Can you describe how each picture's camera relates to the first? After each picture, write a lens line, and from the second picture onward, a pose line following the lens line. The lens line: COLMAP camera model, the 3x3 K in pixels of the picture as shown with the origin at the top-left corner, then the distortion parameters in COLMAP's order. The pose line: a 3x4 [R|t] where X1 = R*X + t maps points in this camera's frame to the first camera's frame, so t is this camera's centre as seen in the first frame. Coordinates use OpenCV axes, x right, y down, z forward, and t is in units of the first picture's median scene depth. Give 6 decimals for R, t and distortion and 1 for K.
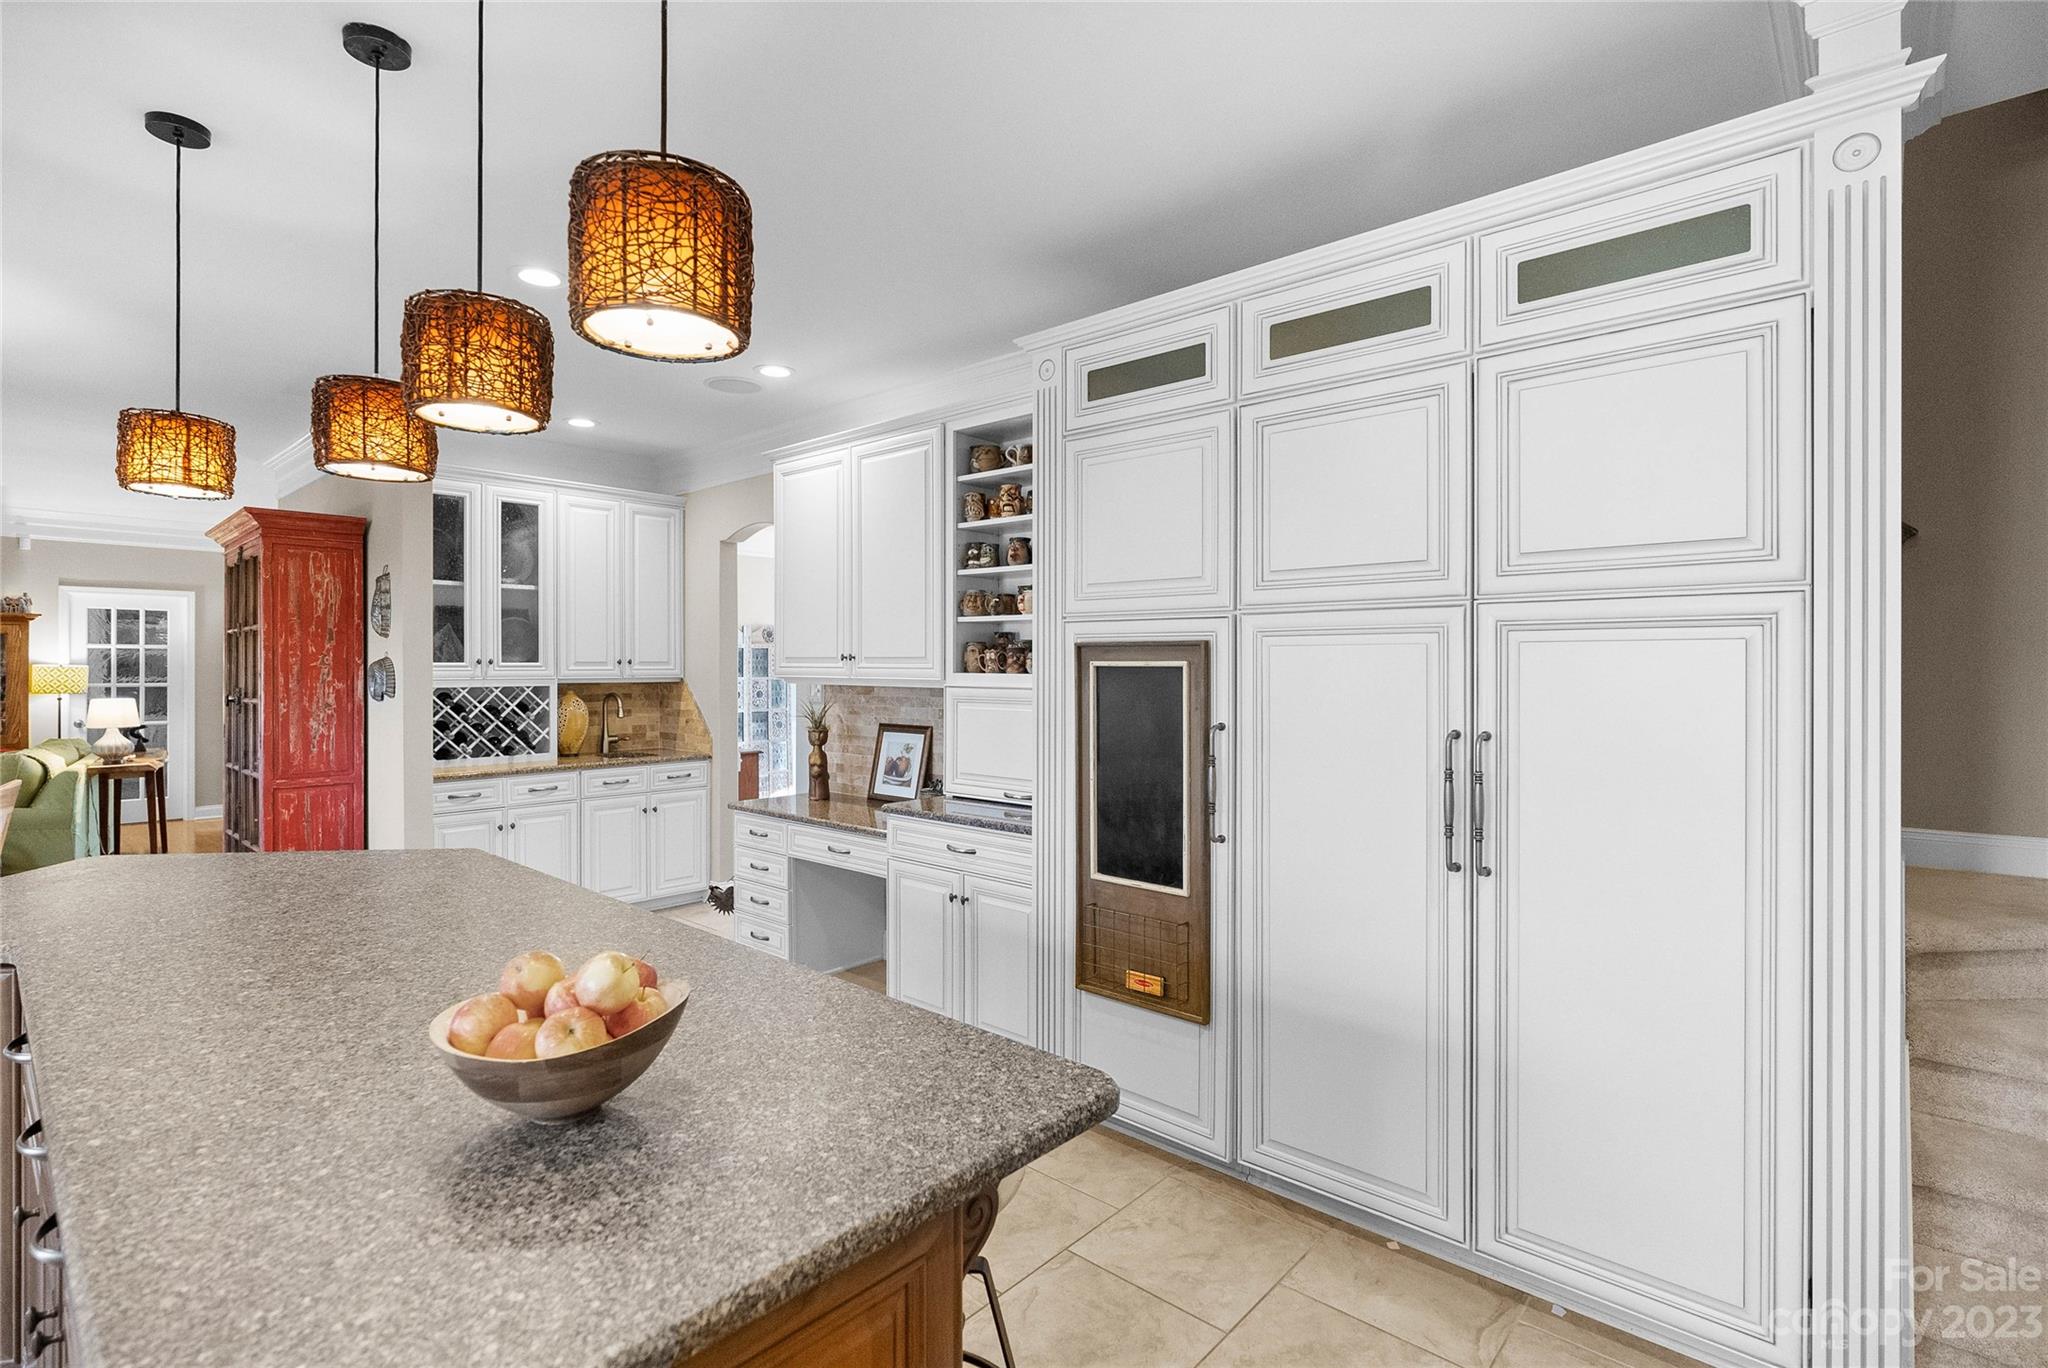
lens RADIAL K [[957.4, 0, 1058.2], [0, 957.4, 673.4], [0, 0, 1]] dist [-0.008683, 0.002974]
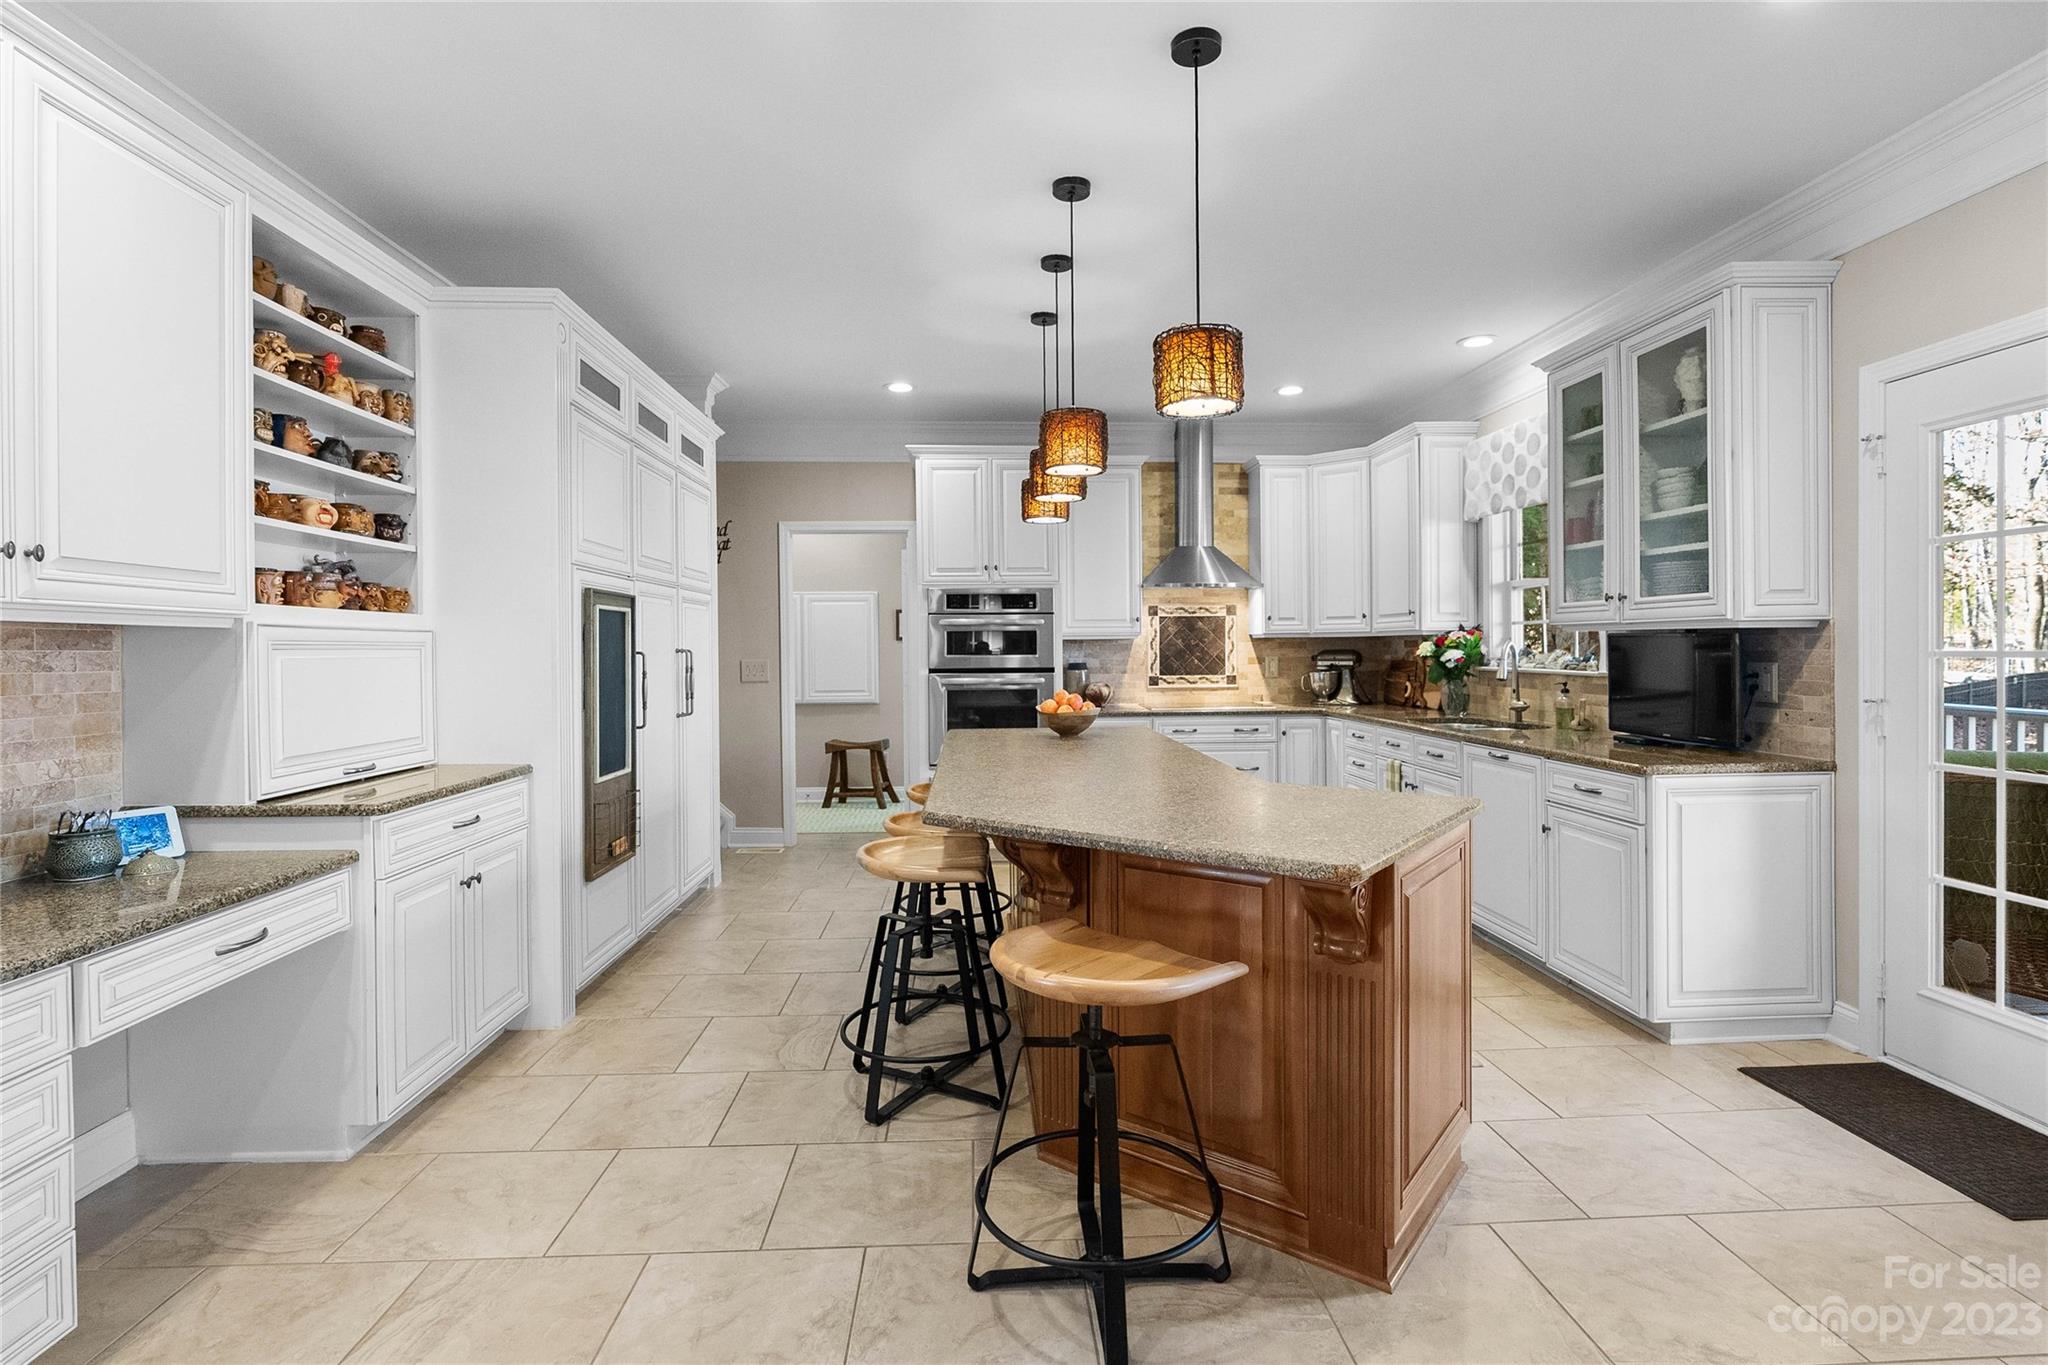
lens RADIAL K [[957.4, 0, 1010.1], [0, 957.4, 655.5], [0, 0, 1]] dist [-0.008683, 0.002974]
pose [[-0.683708, -0.005283, 0.729736, -0.692492], [0.007191, 0.999876, 0.013976, 0.022035], [-0.729720, 0.014803, -0.683586, 0.826067]]
